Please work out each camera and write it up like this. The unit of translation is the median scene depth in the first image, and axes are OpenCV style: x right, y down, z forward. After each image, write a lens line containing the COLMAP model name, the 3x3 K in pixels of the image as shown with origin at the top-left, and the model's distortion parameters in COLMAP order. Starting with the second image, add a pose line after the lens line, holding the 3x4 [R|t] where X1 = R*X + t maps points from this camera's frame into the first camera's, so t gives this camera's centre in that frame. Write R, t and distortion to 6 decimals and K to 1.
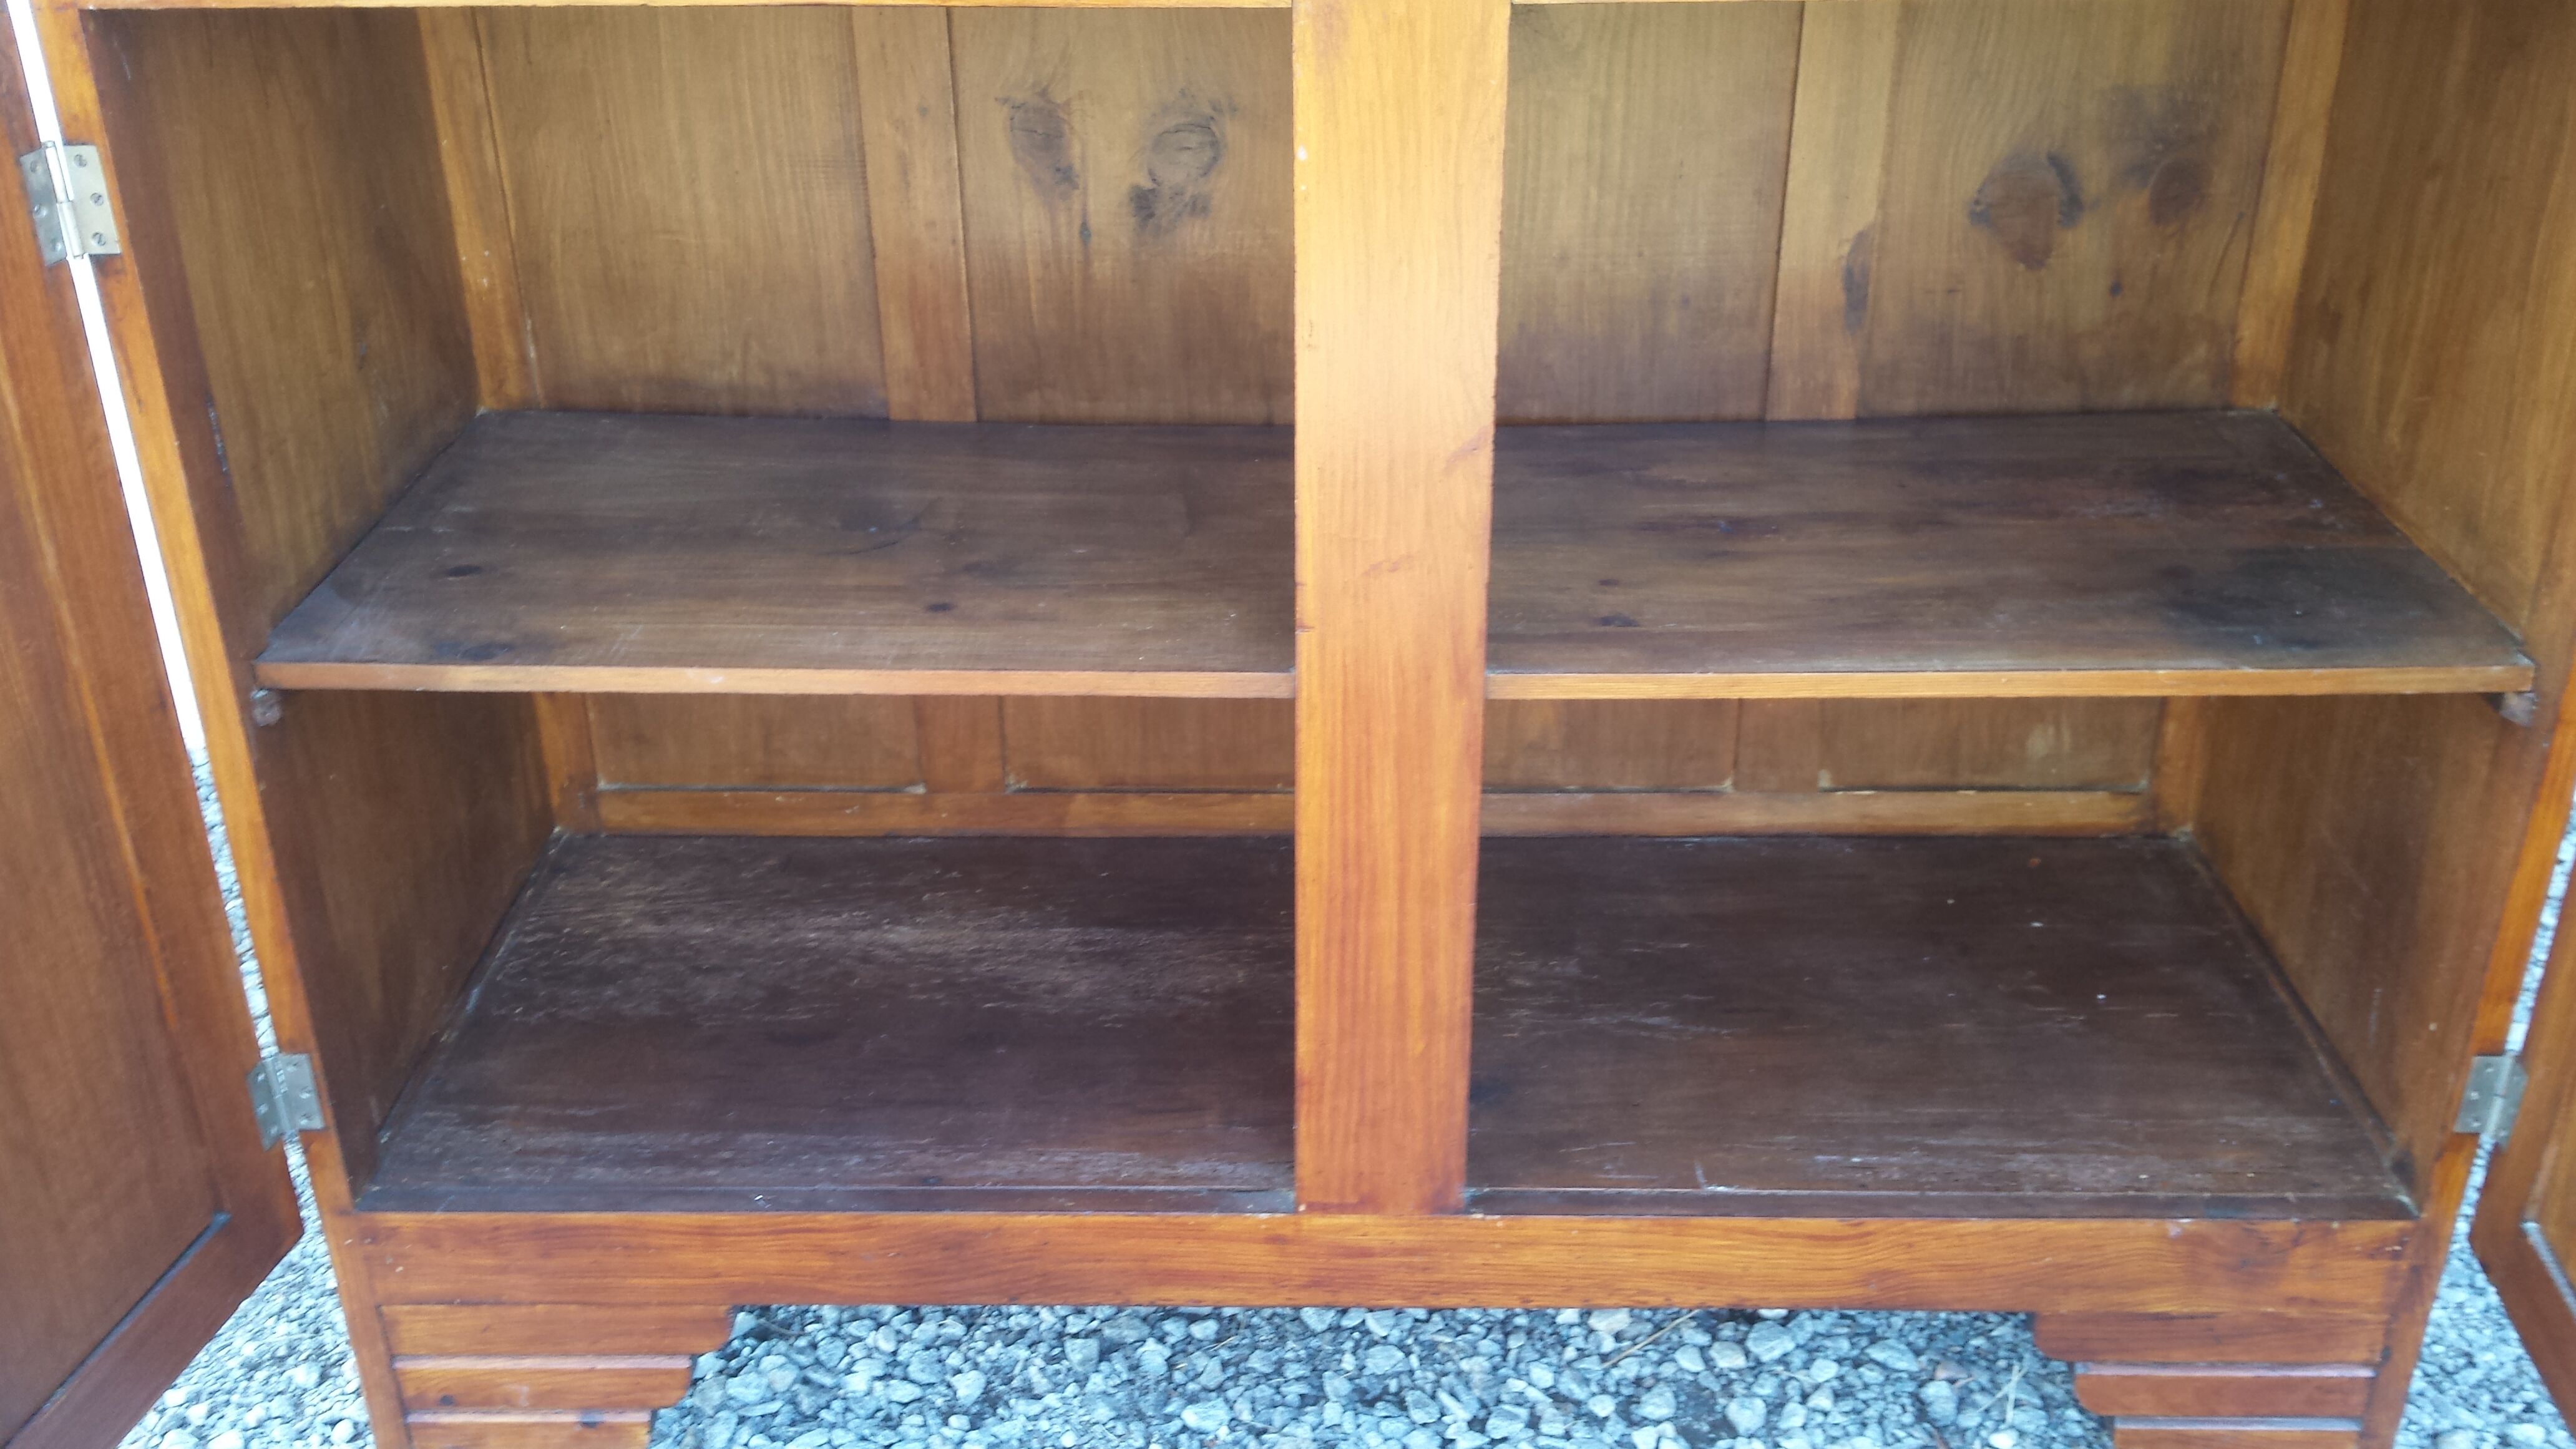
lens RADIAL K [[2353.6, 0, 1288.0], [0, 2353.6, 724.5], [0, 0, 1]] dist [0.133146, -0.302496]
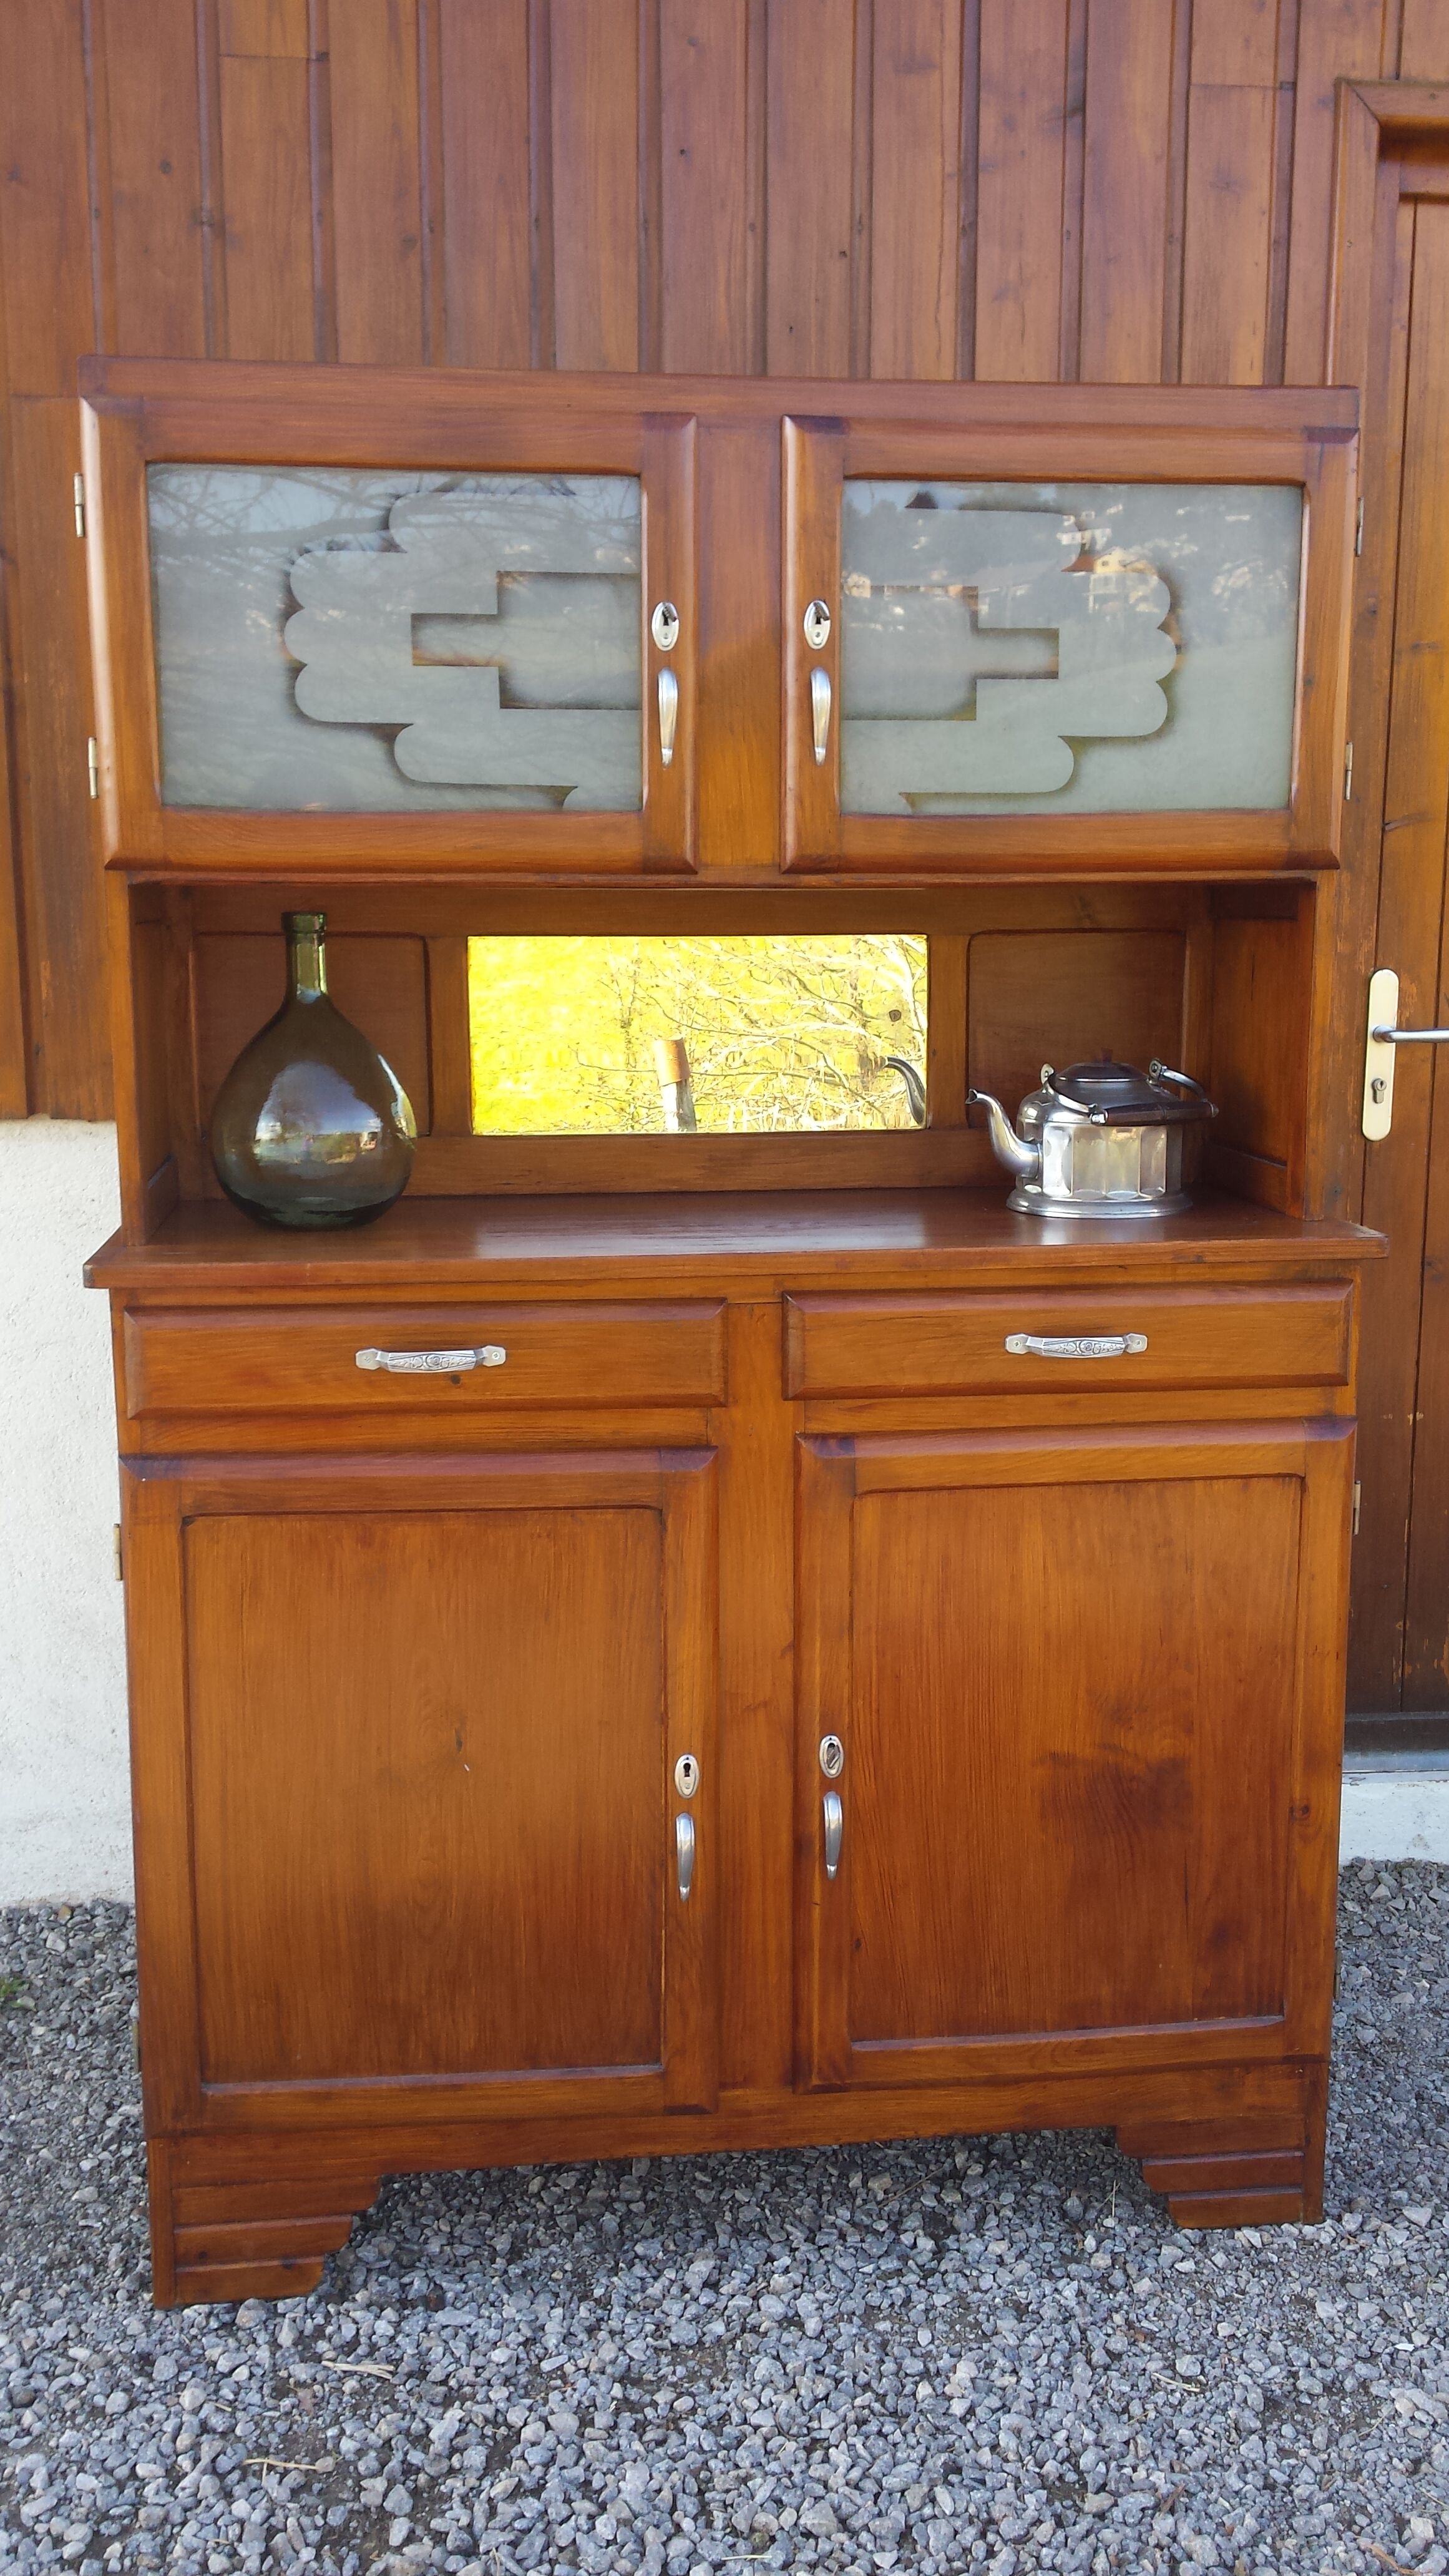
lens RADIAL K [[2353.6, 0, 758.1], [0, 2353.6, 1312.2], [0, 0, 1]] dist [0.133146, -0.302496]
pose [[0.989441, -0.020885, 0.143422, -0.197128], [0.061317, 0.956960, -0.283668, 0.151820], [-0.131325, 0.289467, 0.948136, -0.839799]]
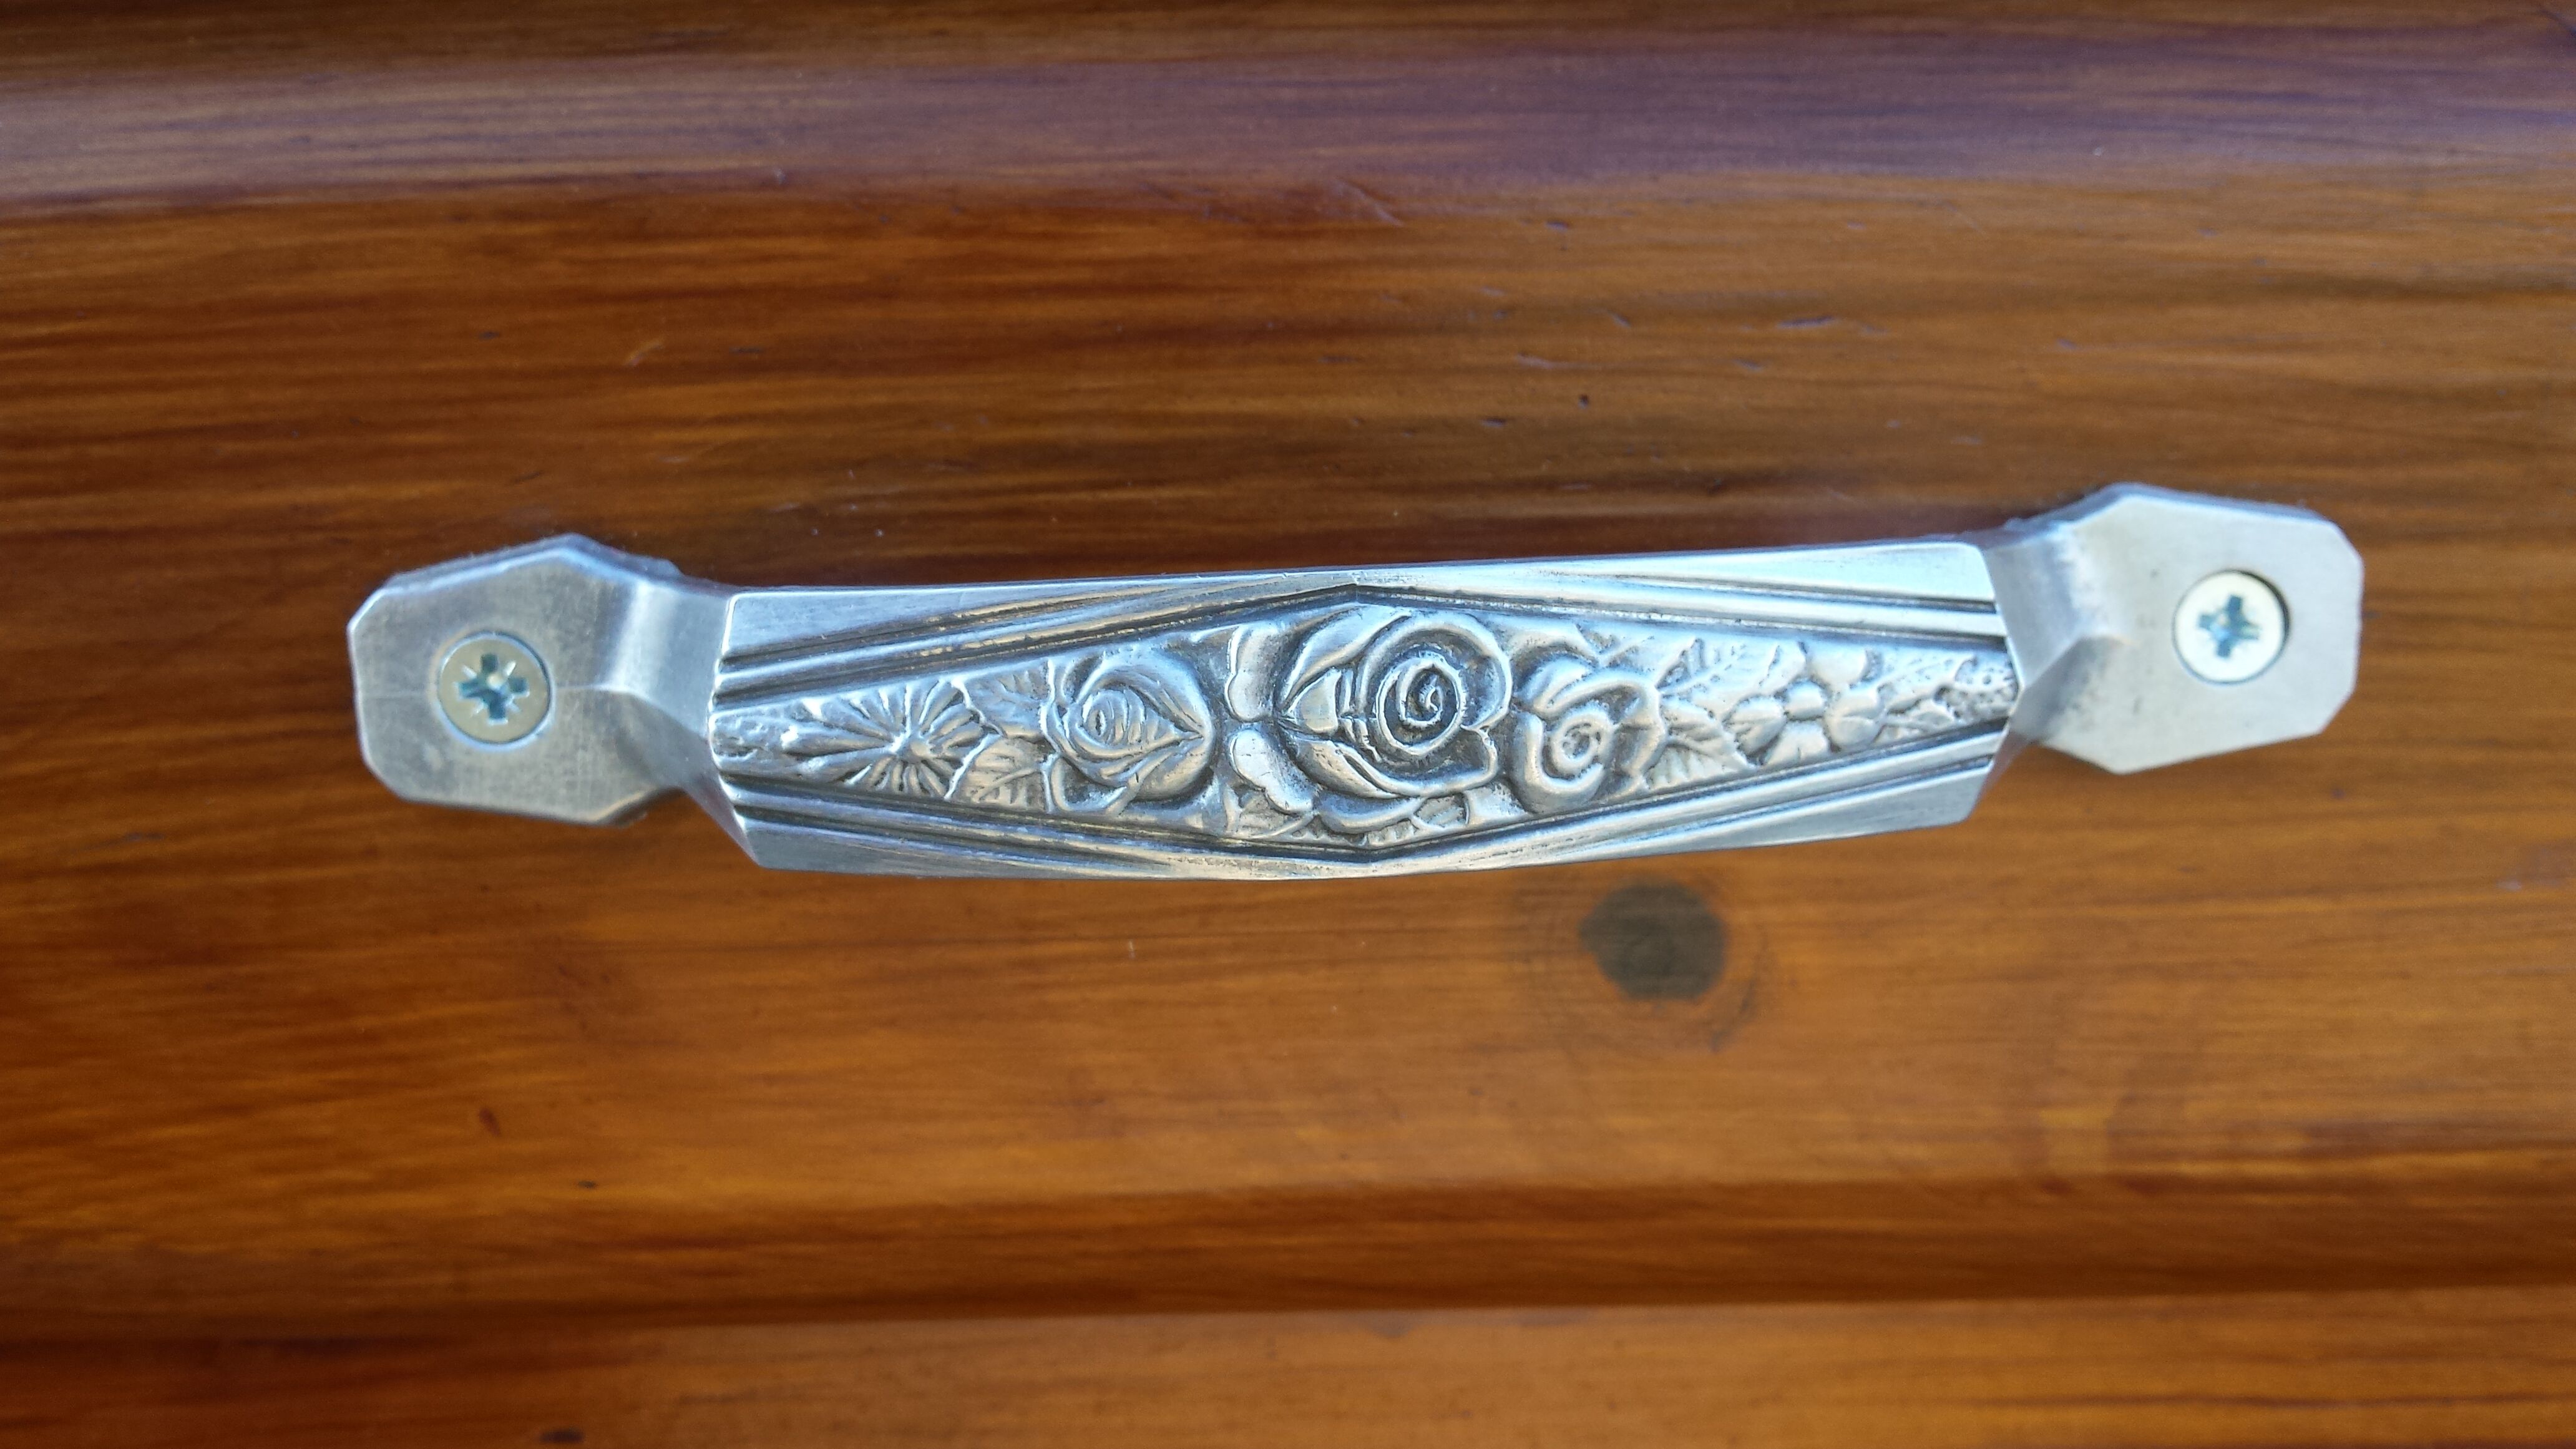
lens RADIAL K [[2353.6, 0, 1288.0], [0, 2353.6, 724.5], [0, 0, 1]] dist [0.133146, -0.302496]
pose [[0.999374, -0.027422, -0.022368, -0.187996], [0.021157, 0.969670, -0.243499, -0.248290], [0.028367, 0.242873, 0.969643, 0.579549]]
